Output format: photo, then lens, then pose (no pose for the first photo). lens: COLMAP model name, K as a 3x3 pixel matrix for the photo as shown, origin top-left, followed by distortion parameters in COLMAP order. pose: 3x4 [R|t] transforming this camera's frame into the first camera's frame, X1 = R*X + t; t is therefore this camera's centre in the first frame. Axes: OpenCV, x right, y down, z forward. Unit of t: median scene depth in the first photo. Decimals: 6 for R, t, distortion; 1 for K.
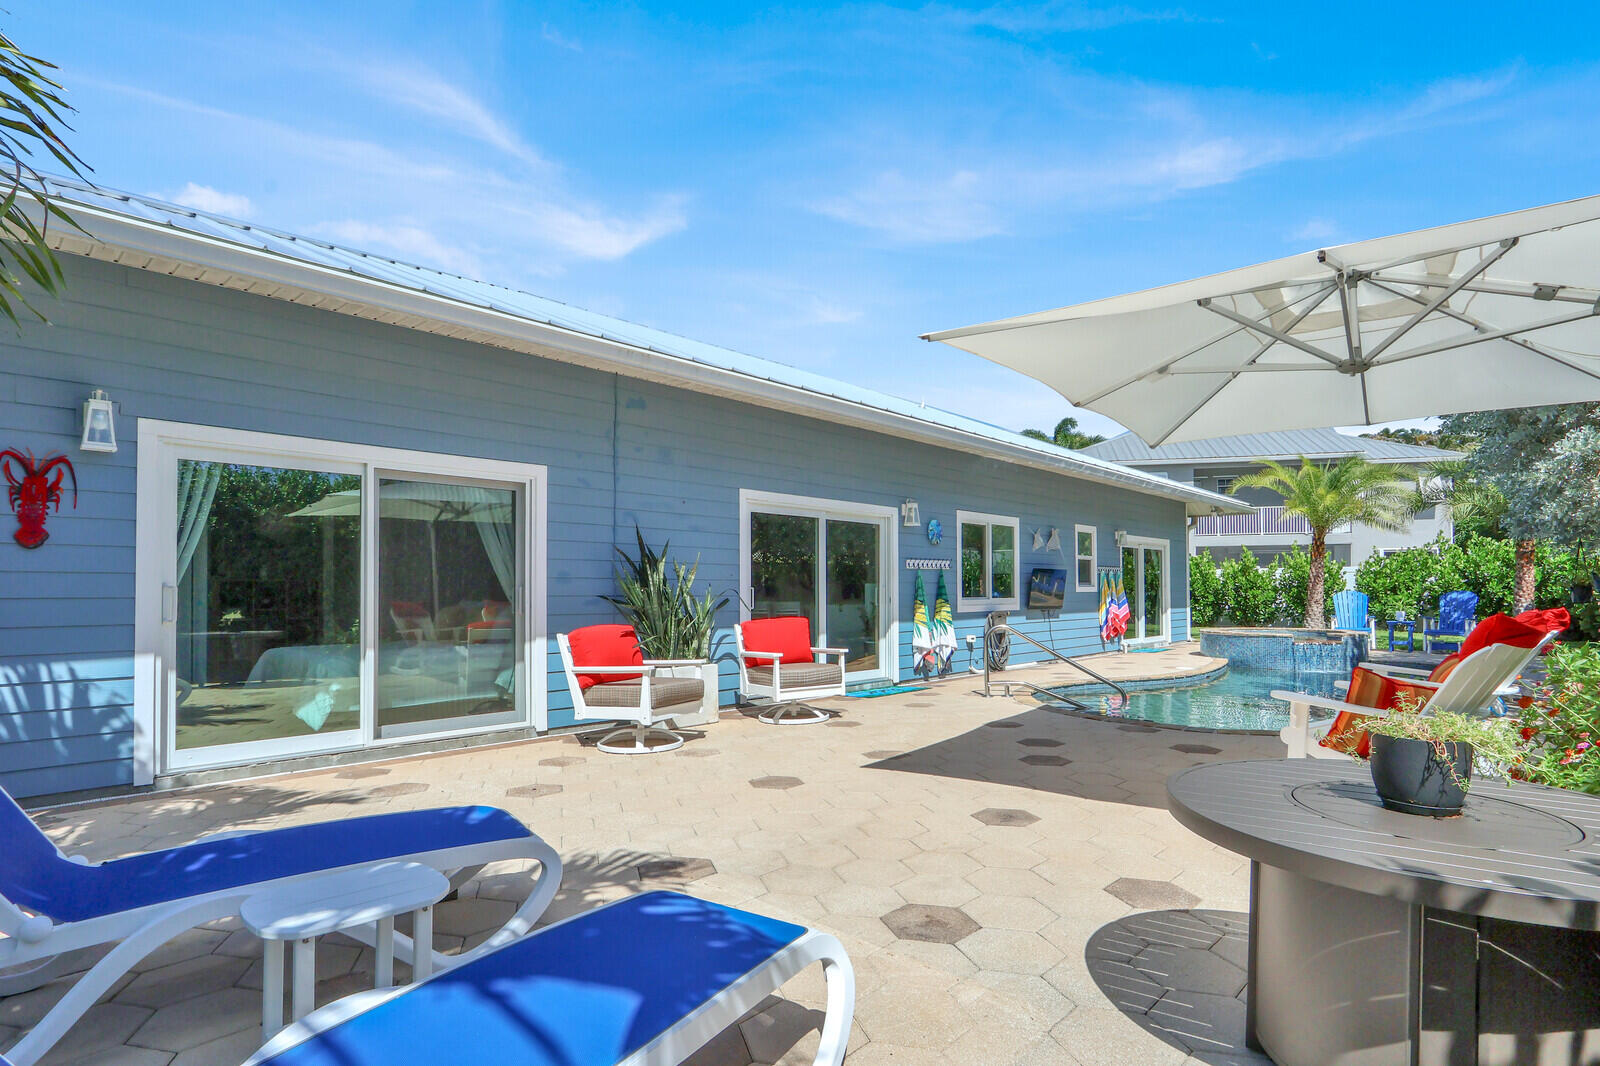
lens RADIAL K [[805.0, 0, 798.7], [0, 805.0, 571.7], [0, 0, 1]] dist [0.000760, 0.000038]
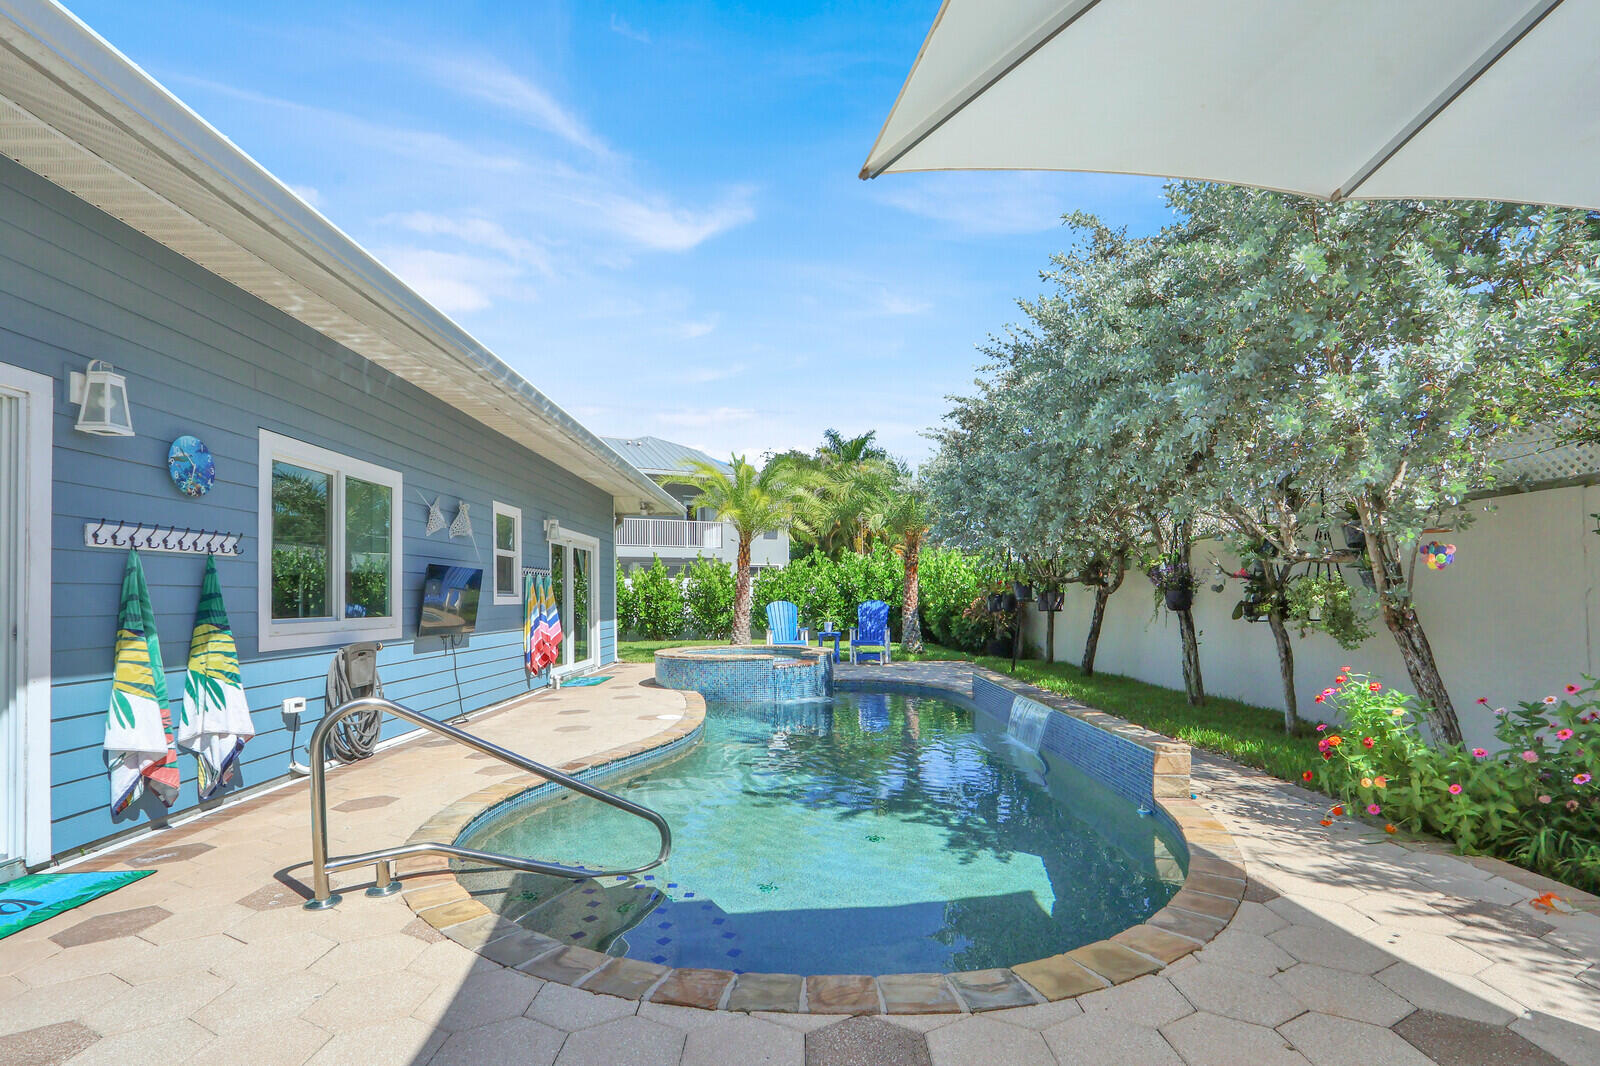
lens RADIAL K [[769.2, 0, 804.5], [0, 769.2, 589.7], [0, 0, 1]] dist [-0.001793, -0.000756]
pose [[0.720690, 0.005248, 0.693238, 0.122336], [-0.009731, 0.999949, 0.002546, 0.011549], [-0.693189, -0.008580, 0.720704, 0.489431]]
